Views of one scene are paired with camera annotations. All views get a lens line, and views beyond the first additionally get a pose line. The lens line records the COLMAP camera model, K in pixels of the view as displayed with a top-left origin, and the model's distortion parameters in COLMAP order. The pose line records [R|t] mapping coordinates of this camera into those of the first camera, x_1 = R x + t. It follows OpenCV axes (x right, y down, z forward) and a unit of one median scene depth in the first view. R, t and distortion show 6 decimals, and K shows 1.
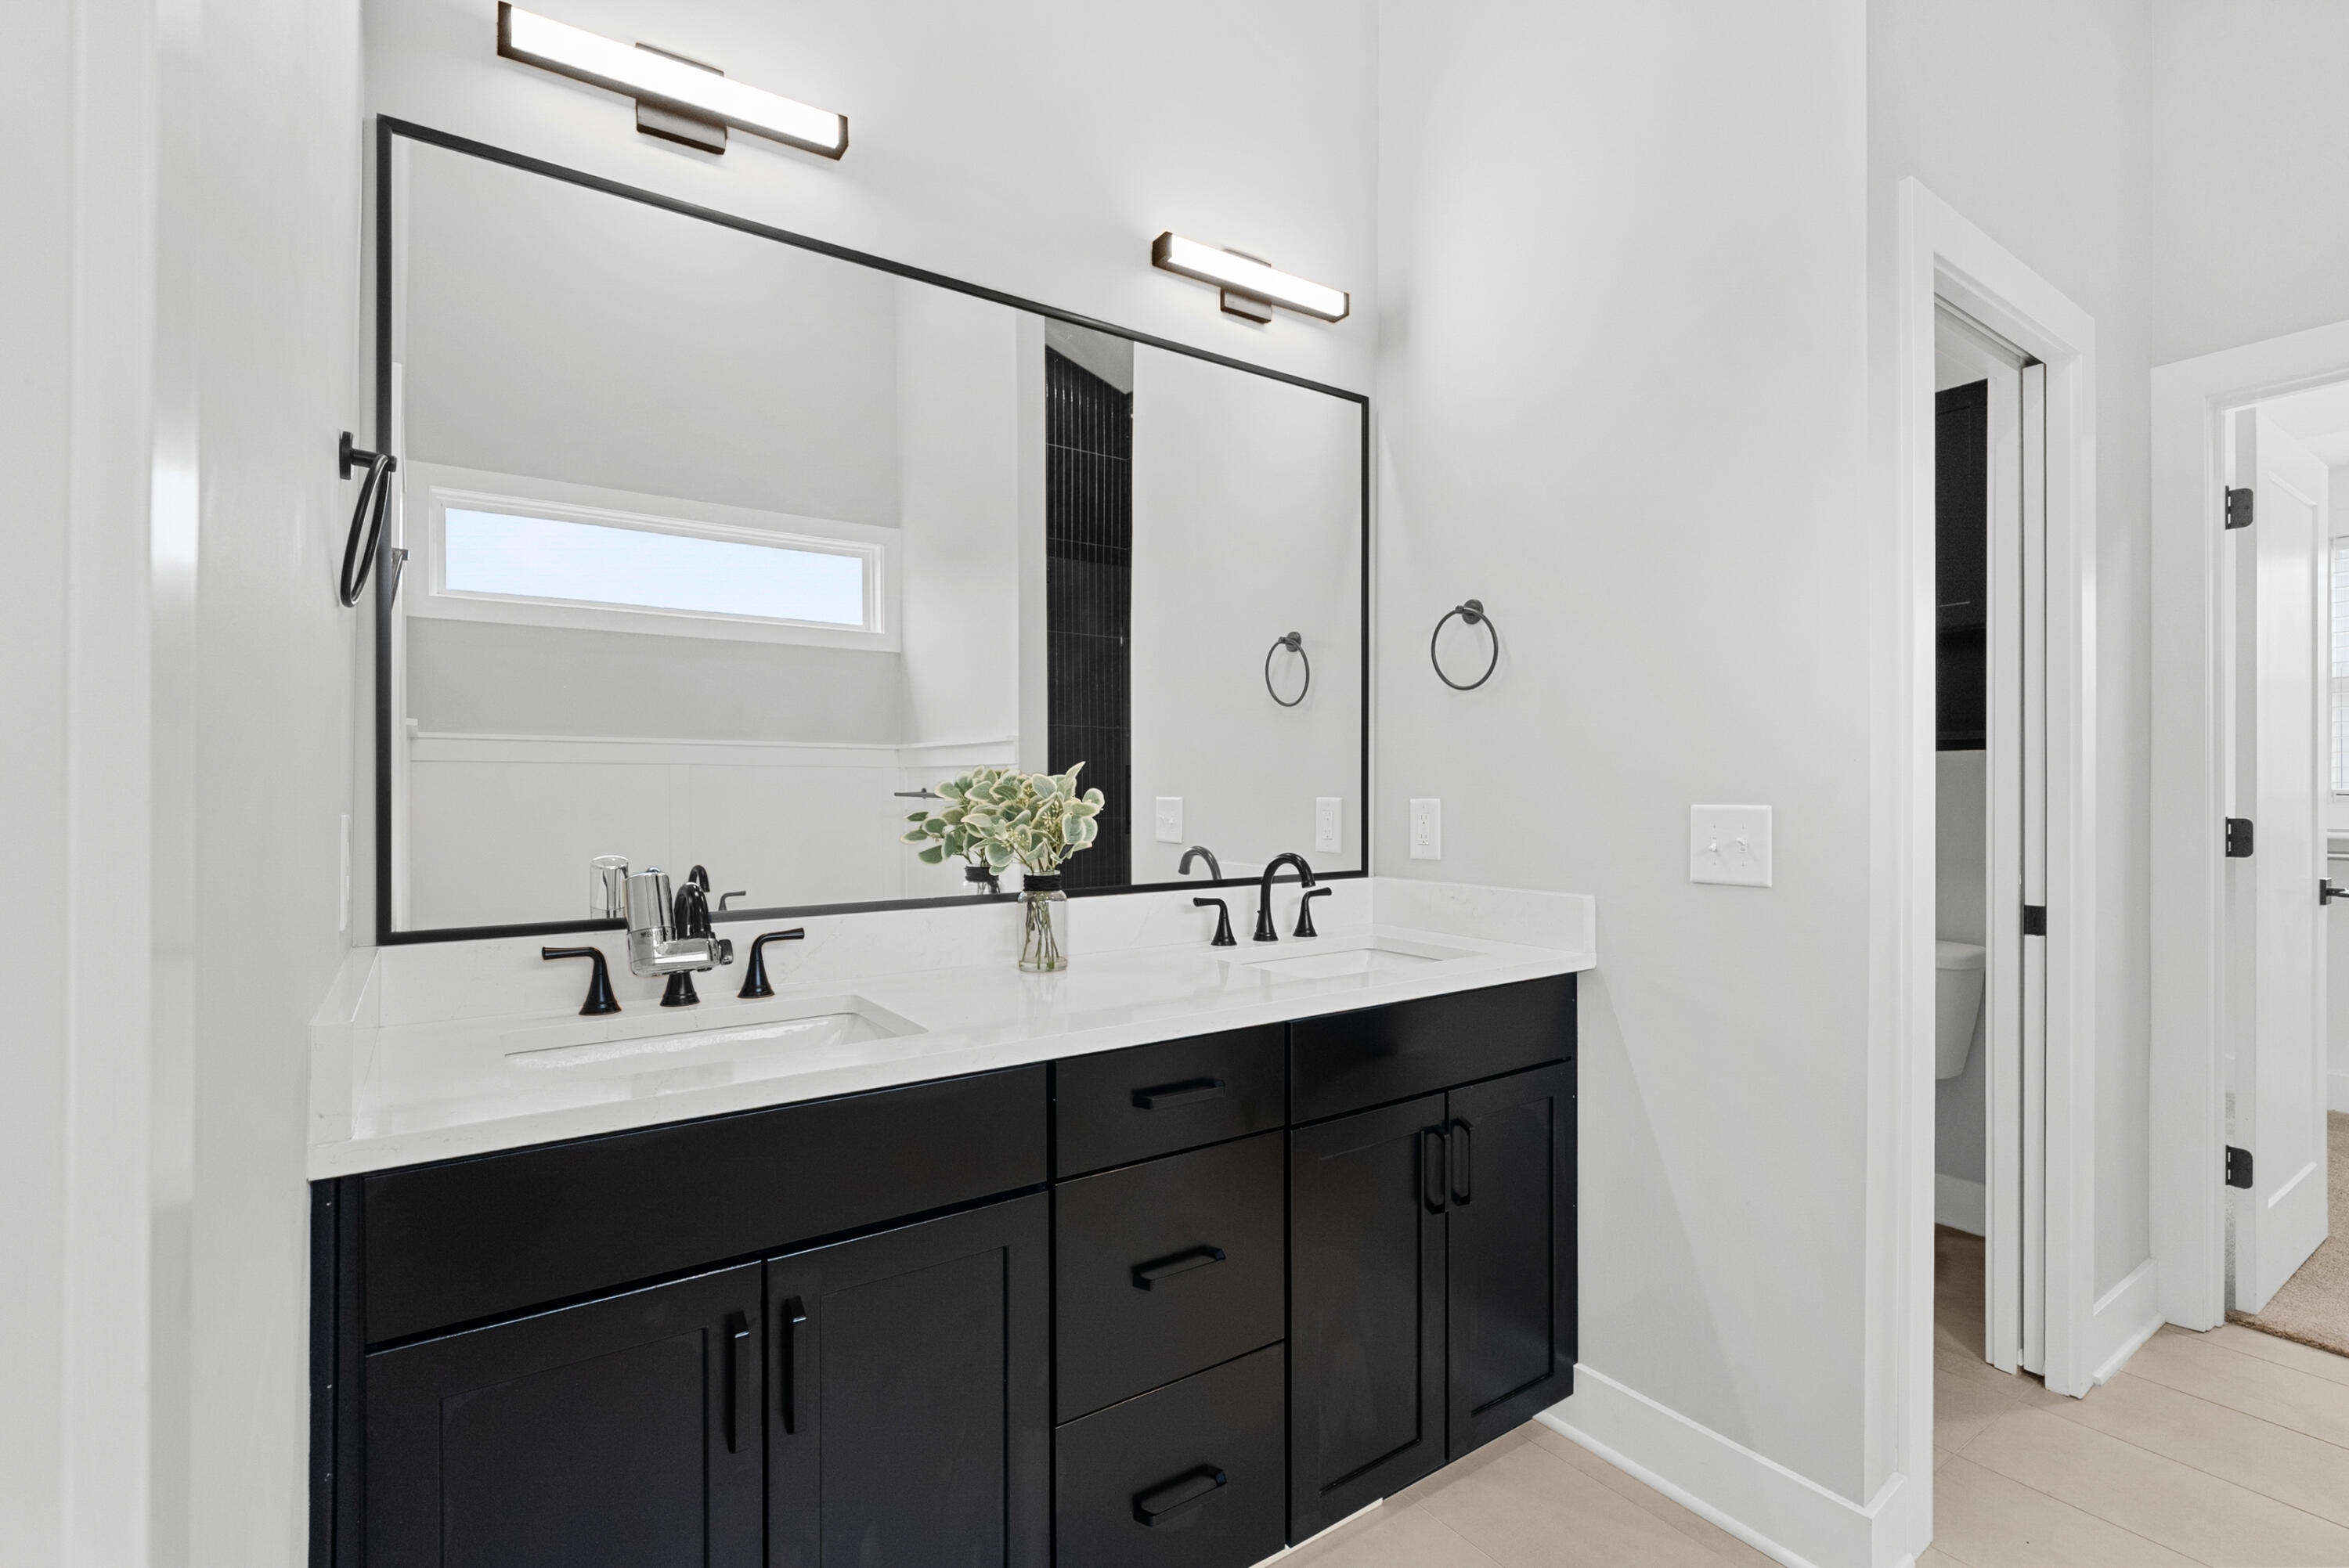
lens RADIAL K [[1074.2, 0, 1172.3], [0, 1074.2, 784.0], [0, 0, 1]] dist [-0.006596, 0.000362]
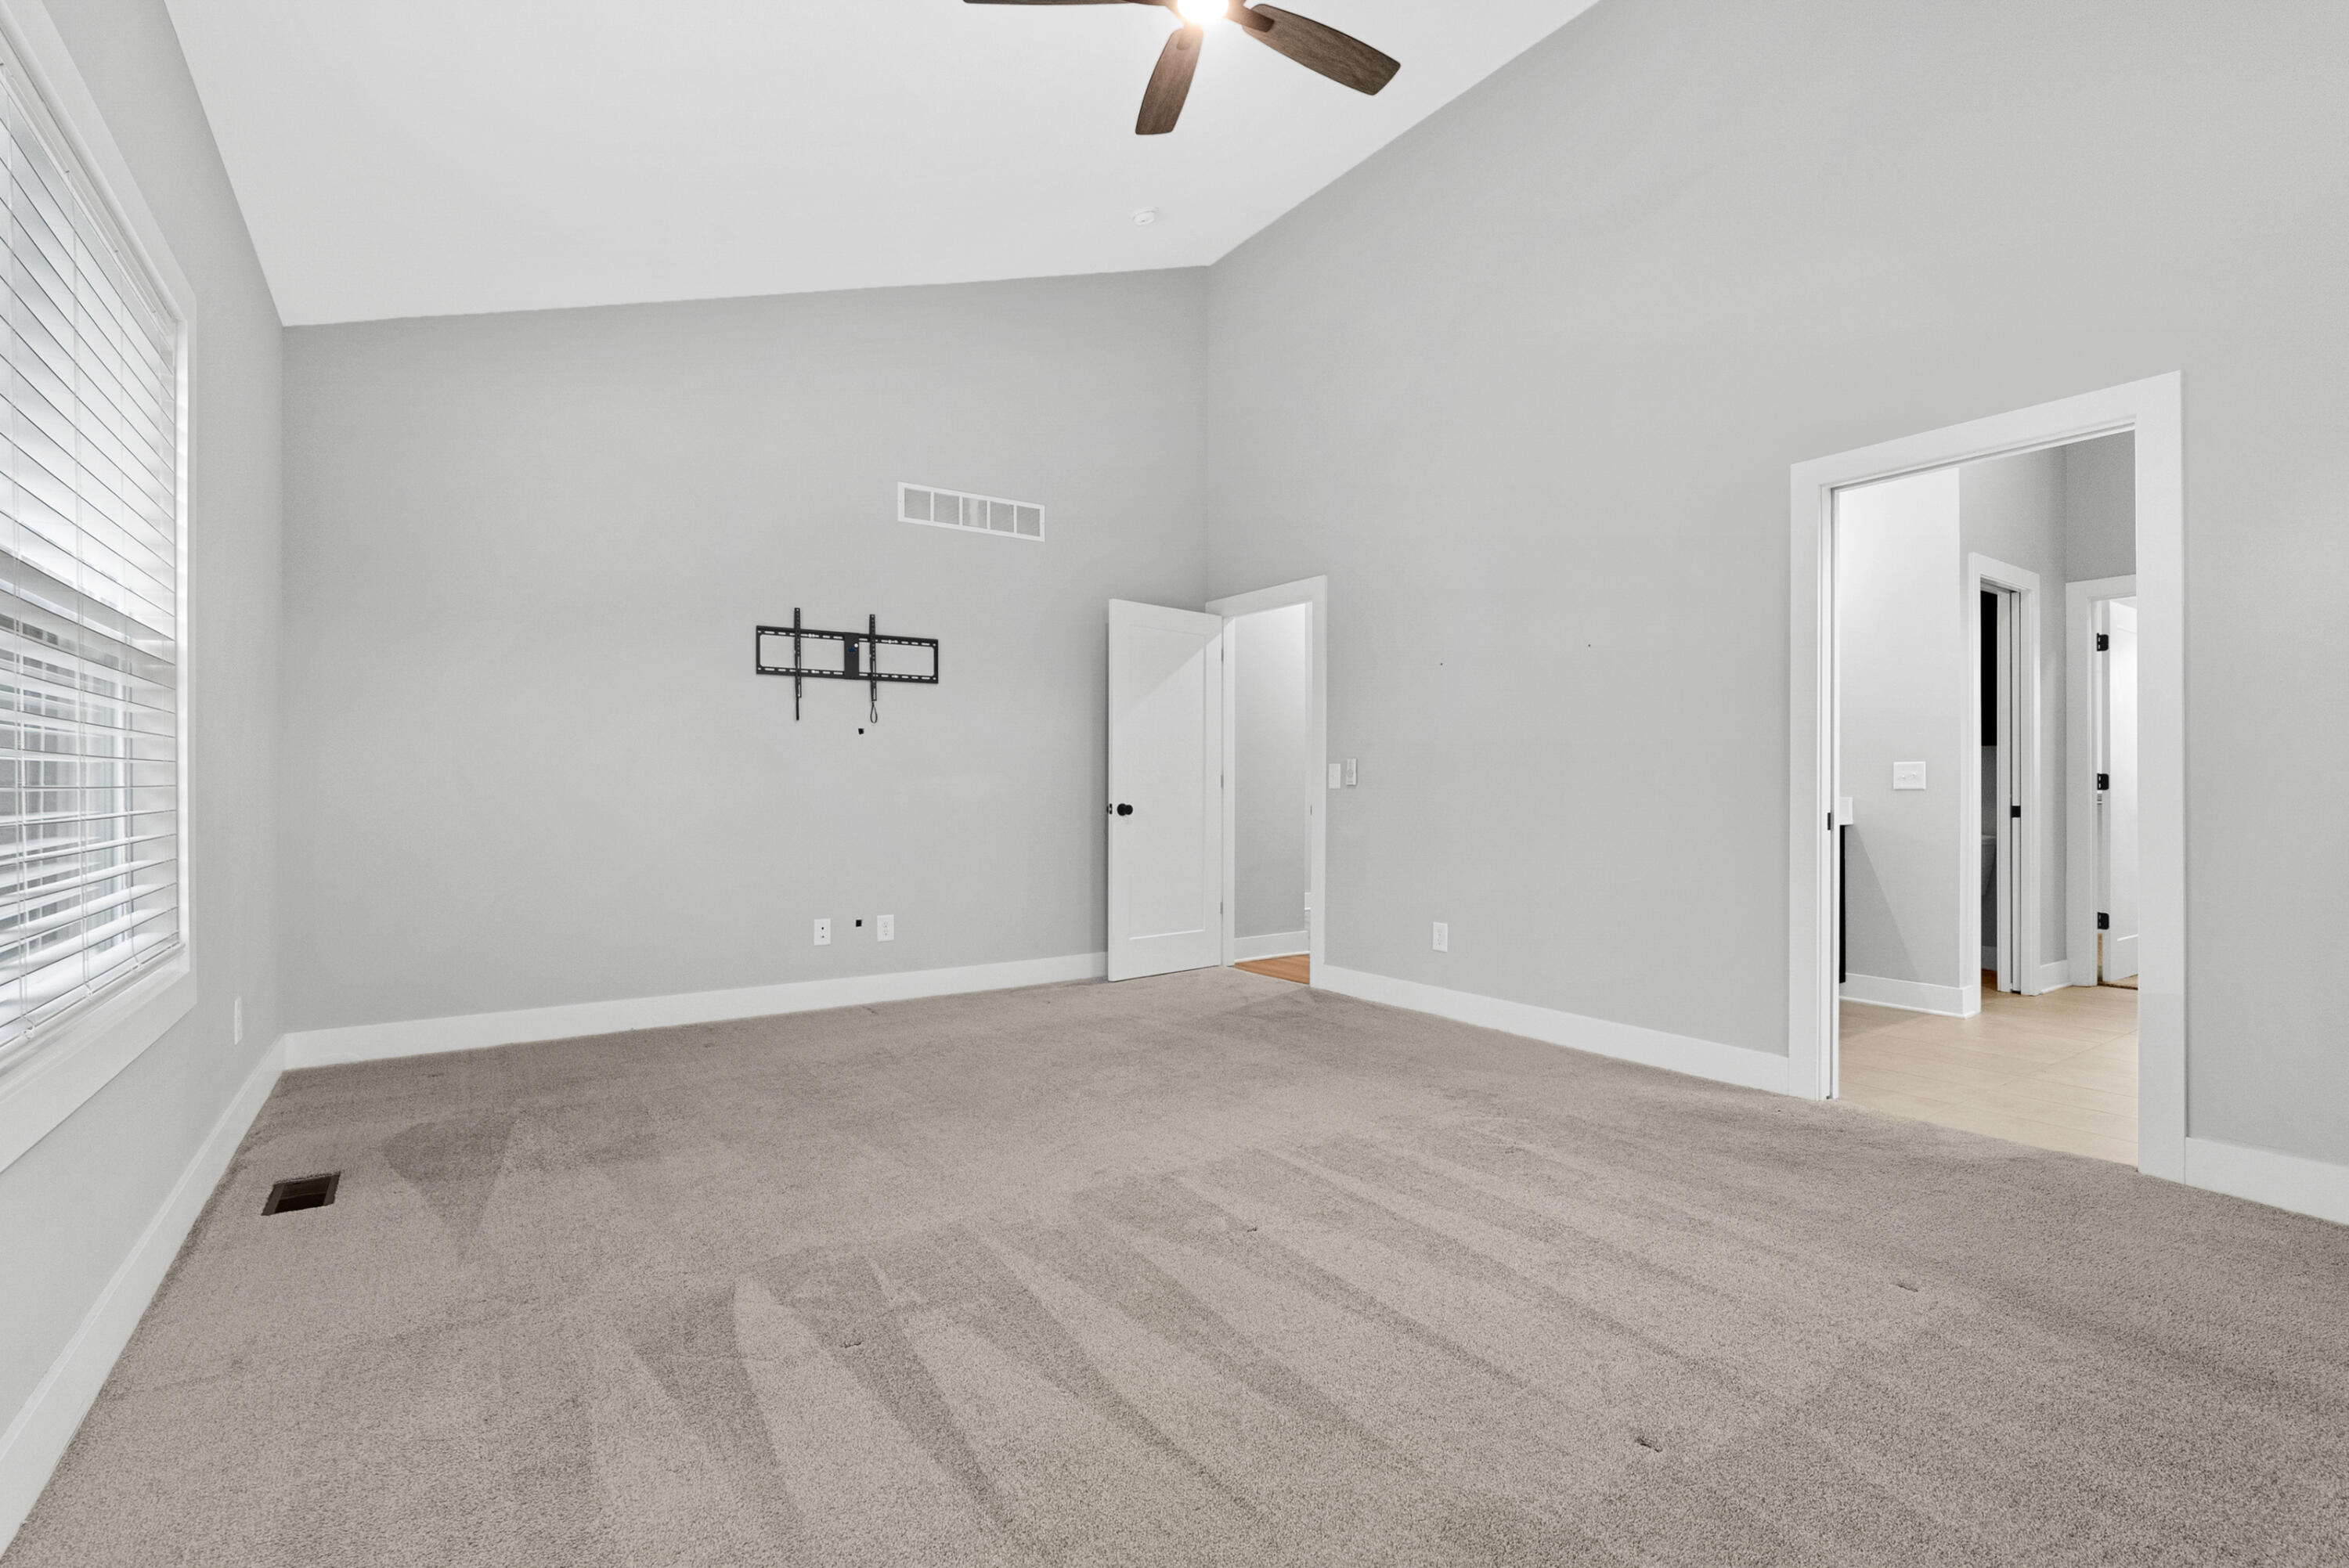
lens RADIAL K [[1074.2, 0, 1179.0], [0, 1074.2, 781.7], [0, 0, 1]] dist [-0.006596, 0.000362]
pose [[0.999998, 0.001564, 0.001394, -1.129354], [-0.001556, 0.999984, -0.005443, 0.071230], [-0.001402, 0.005441, 0.999984, -1.466503]]
